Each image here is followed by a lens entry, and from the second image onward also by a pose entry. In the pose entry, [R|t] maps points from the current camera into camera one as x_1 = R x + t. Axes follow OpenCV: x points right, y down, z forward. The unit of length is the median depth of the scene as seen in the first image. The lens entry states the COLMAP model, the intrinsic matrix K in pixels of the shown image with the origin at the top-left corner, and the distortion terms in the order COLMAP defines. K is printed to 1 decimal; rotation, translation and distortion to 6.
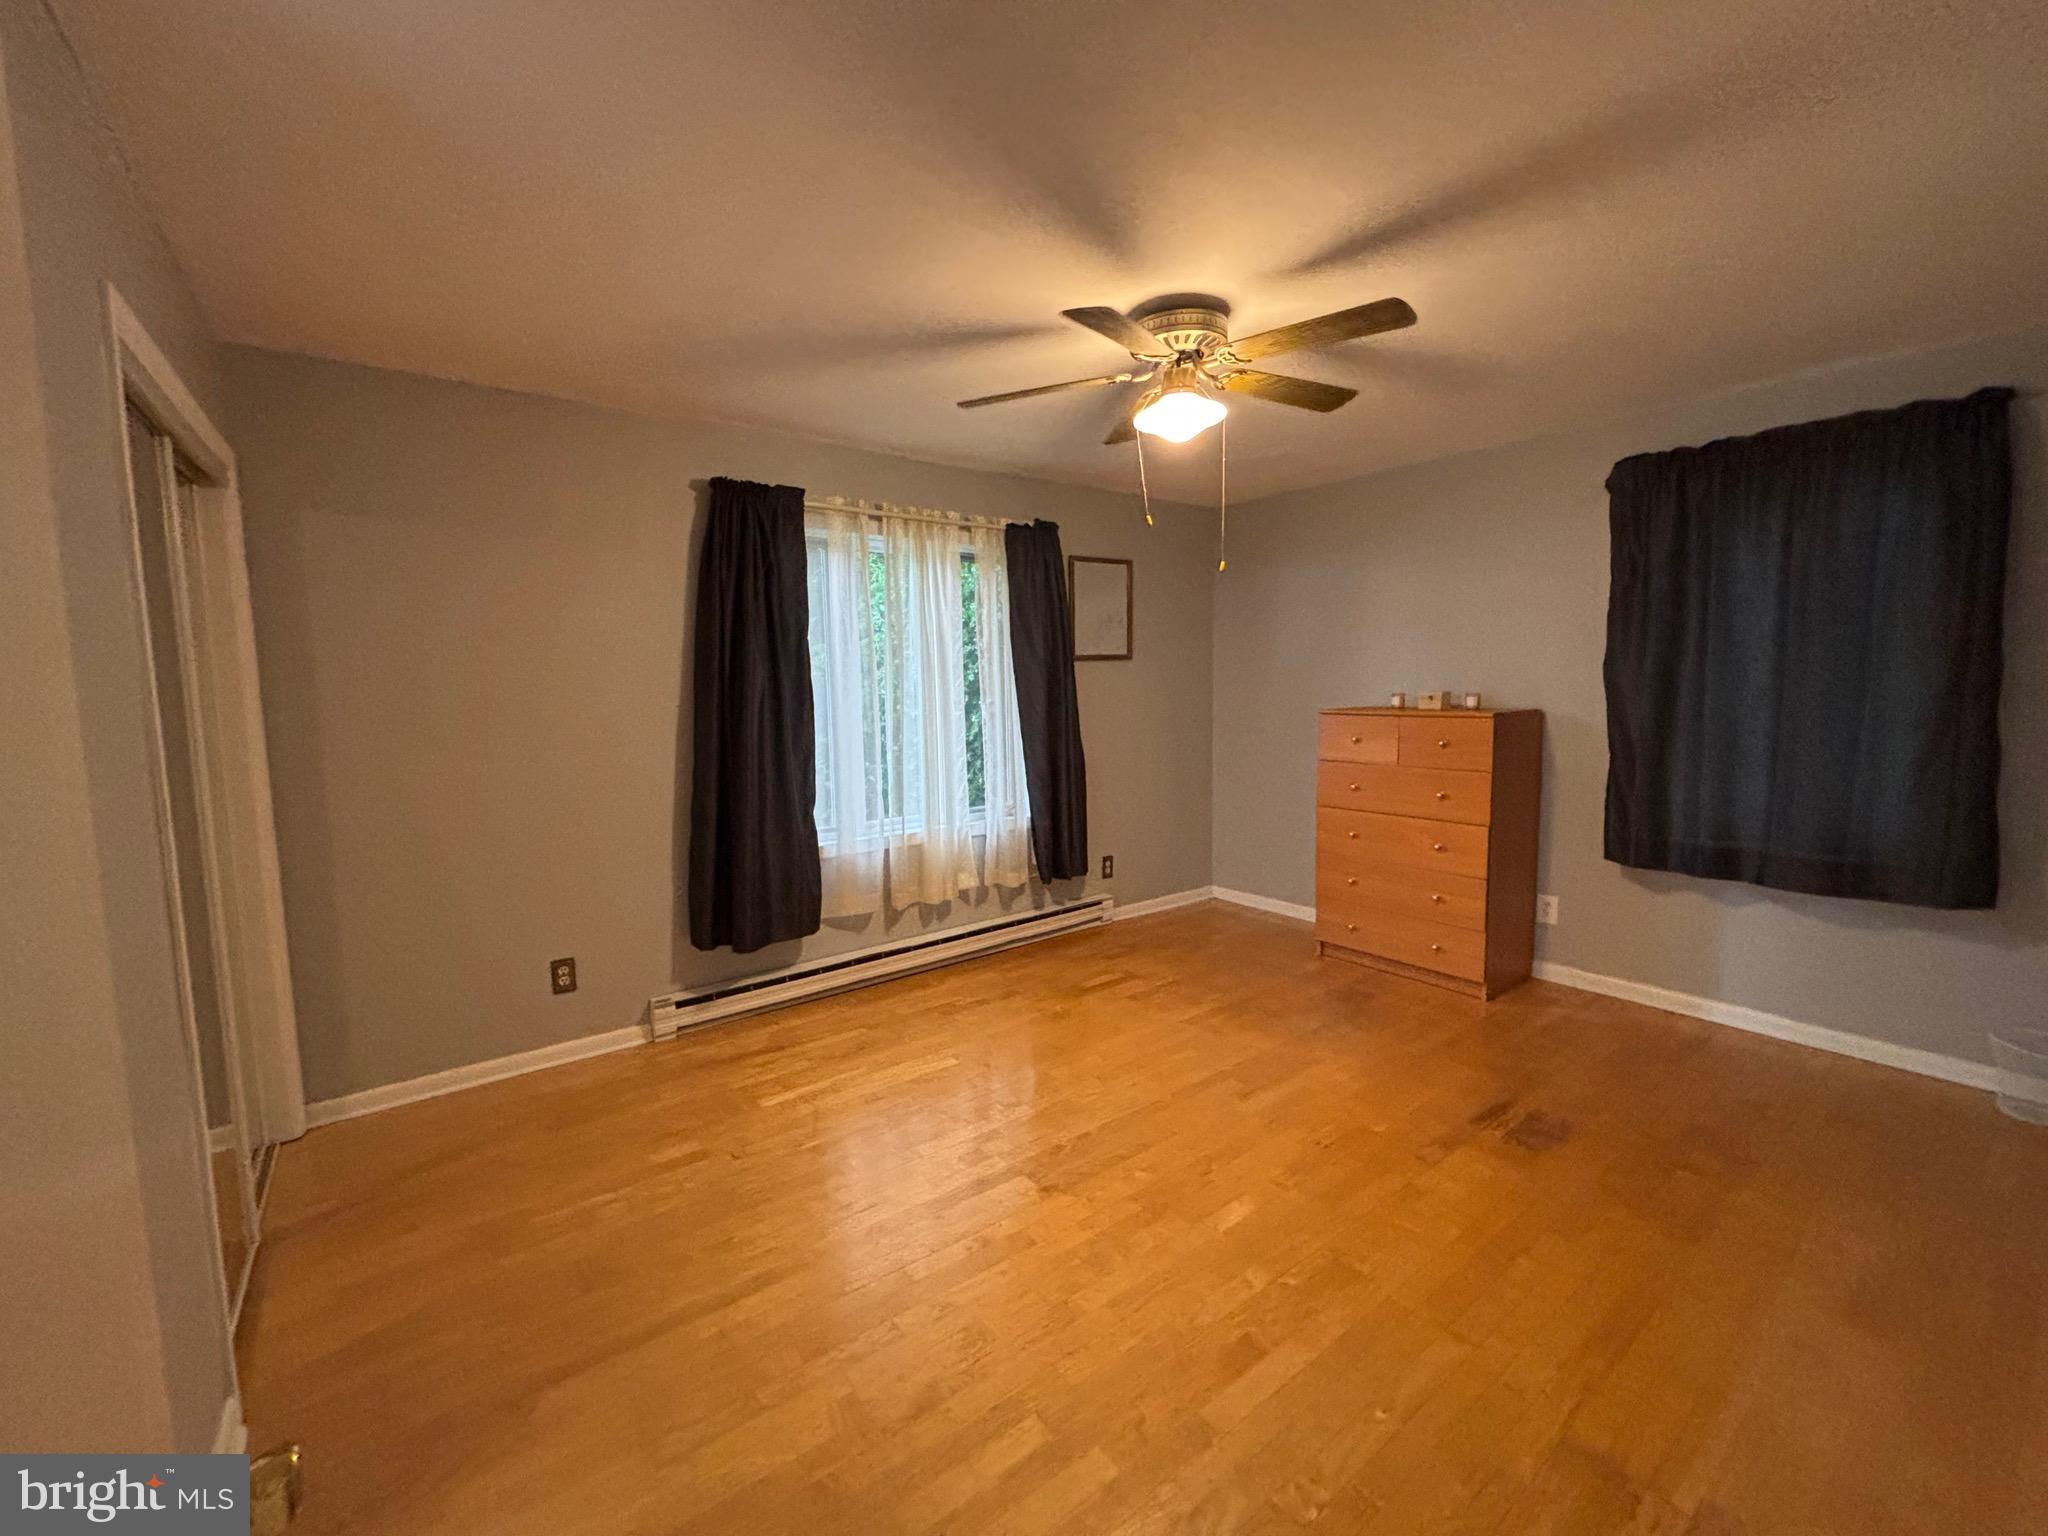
lens RADIAL K [[824.4, 0, 1012.0], [0, 824.4, 764.0], [0, 0, 1]] dist [-0.011403, 0.000591]
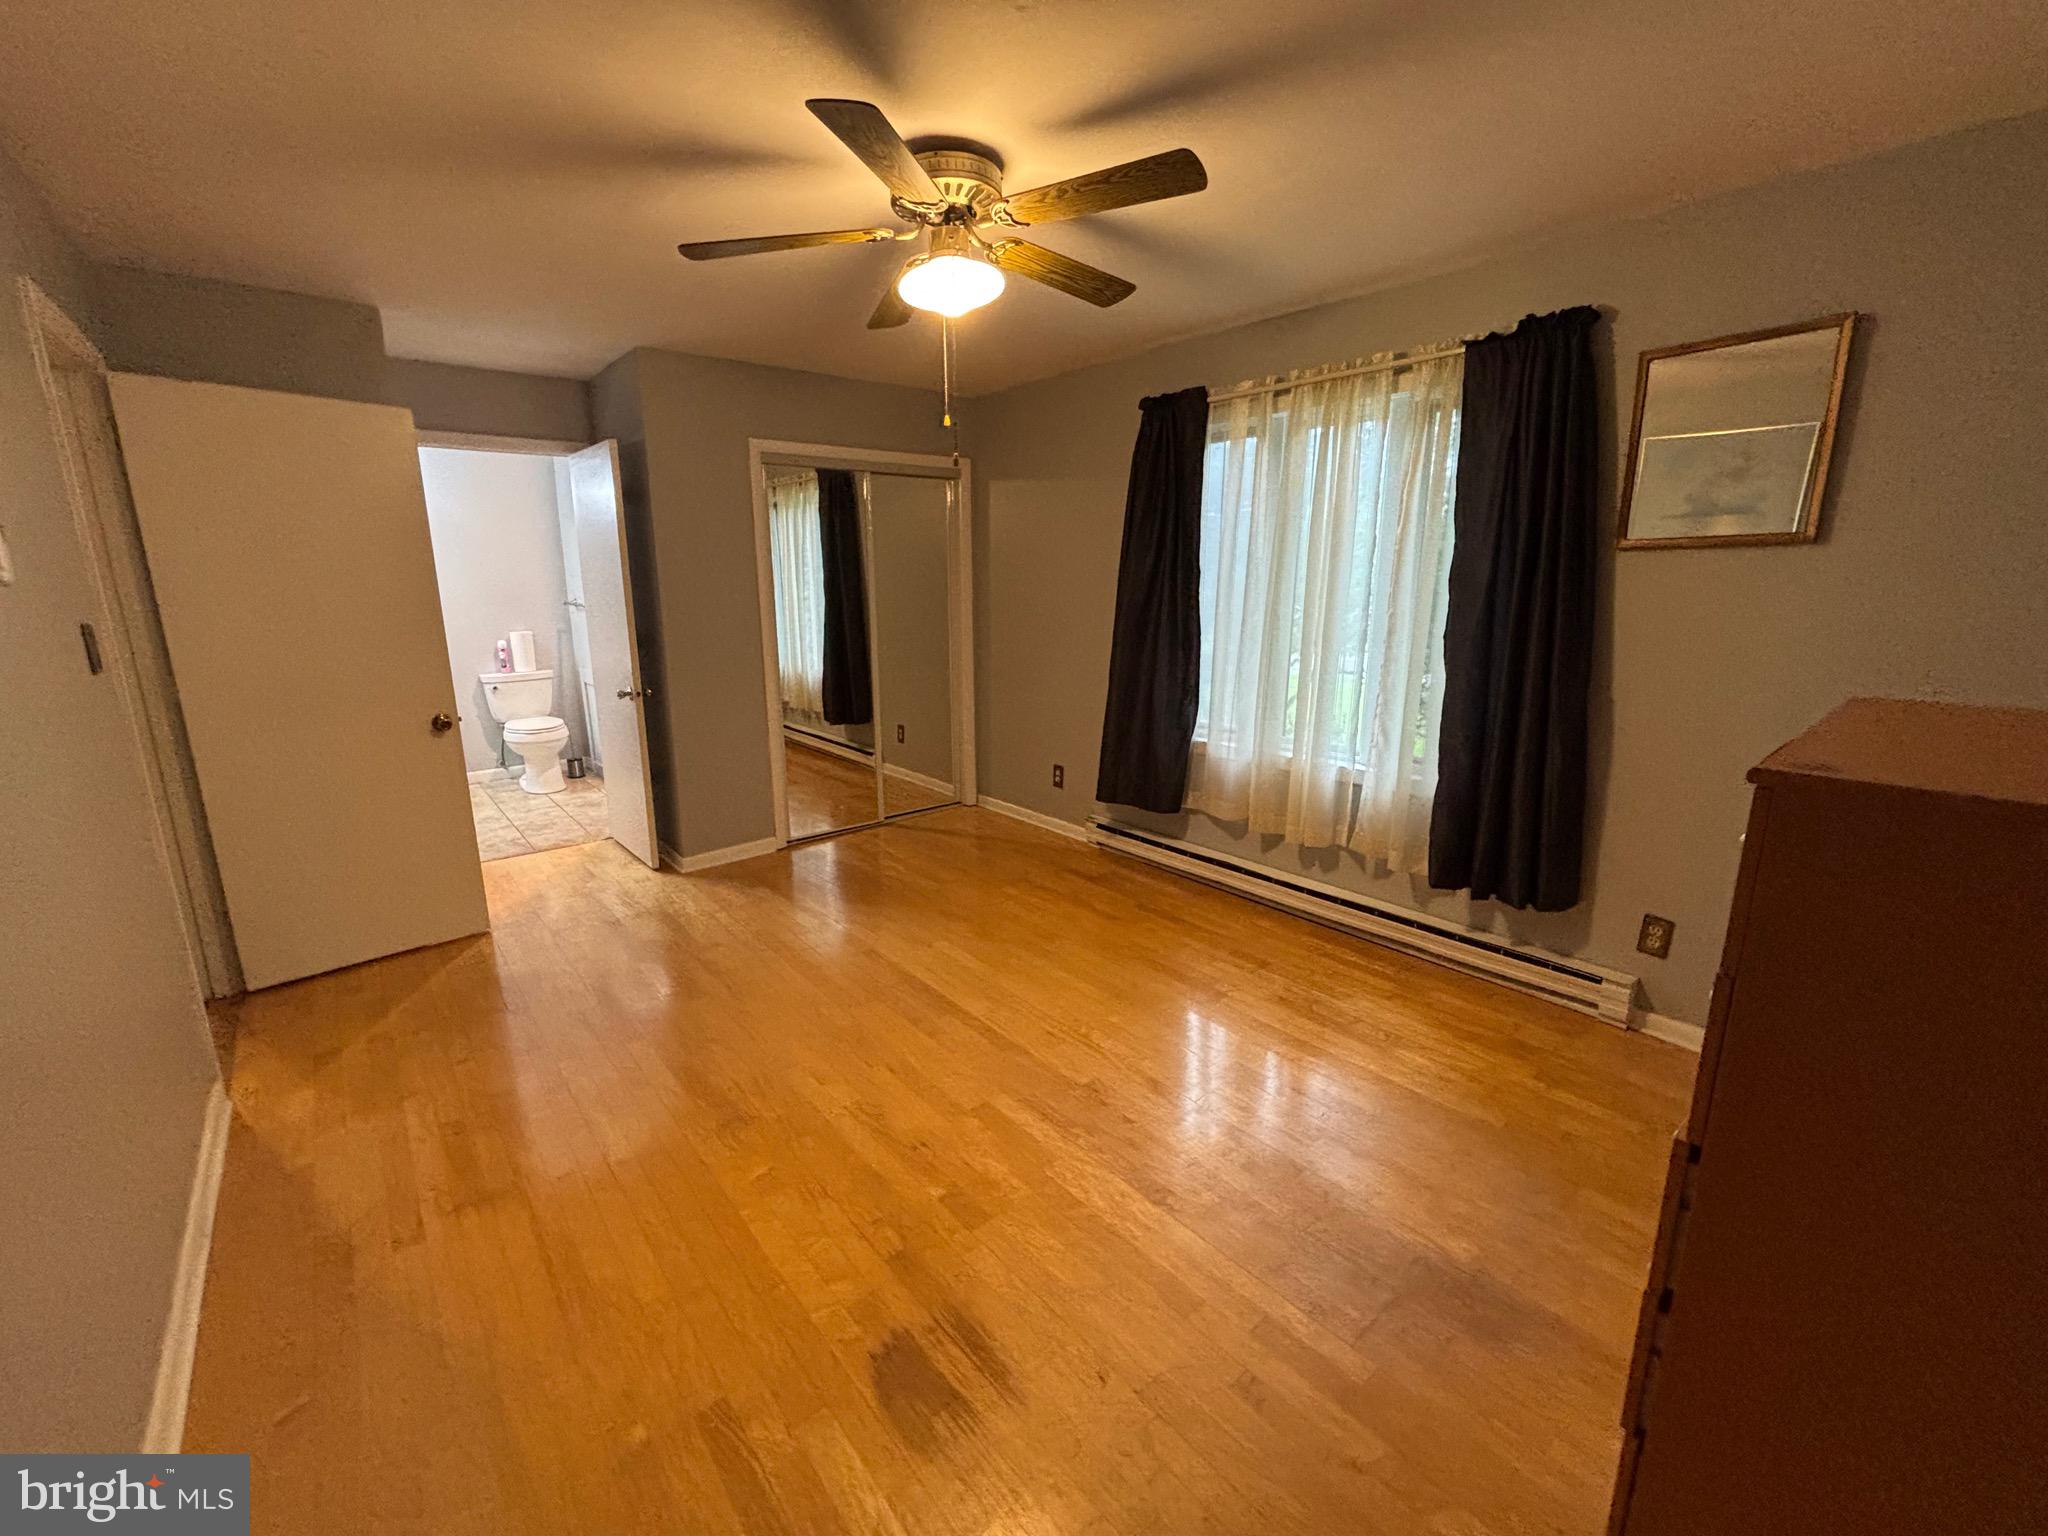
lens RADIAL K [[824.4, 0, 1011.8], [0, 824.4, 762.2], [0, 0, 1]] dist [-0.011403, 0.000591]
pose [[0.043517, 0.241837, -0.969340, 0.745208], [-0.090217, 0.967247, 0.237265, -0.096320], [0.994971, 0.077125, 0.063910, 0.666737]]
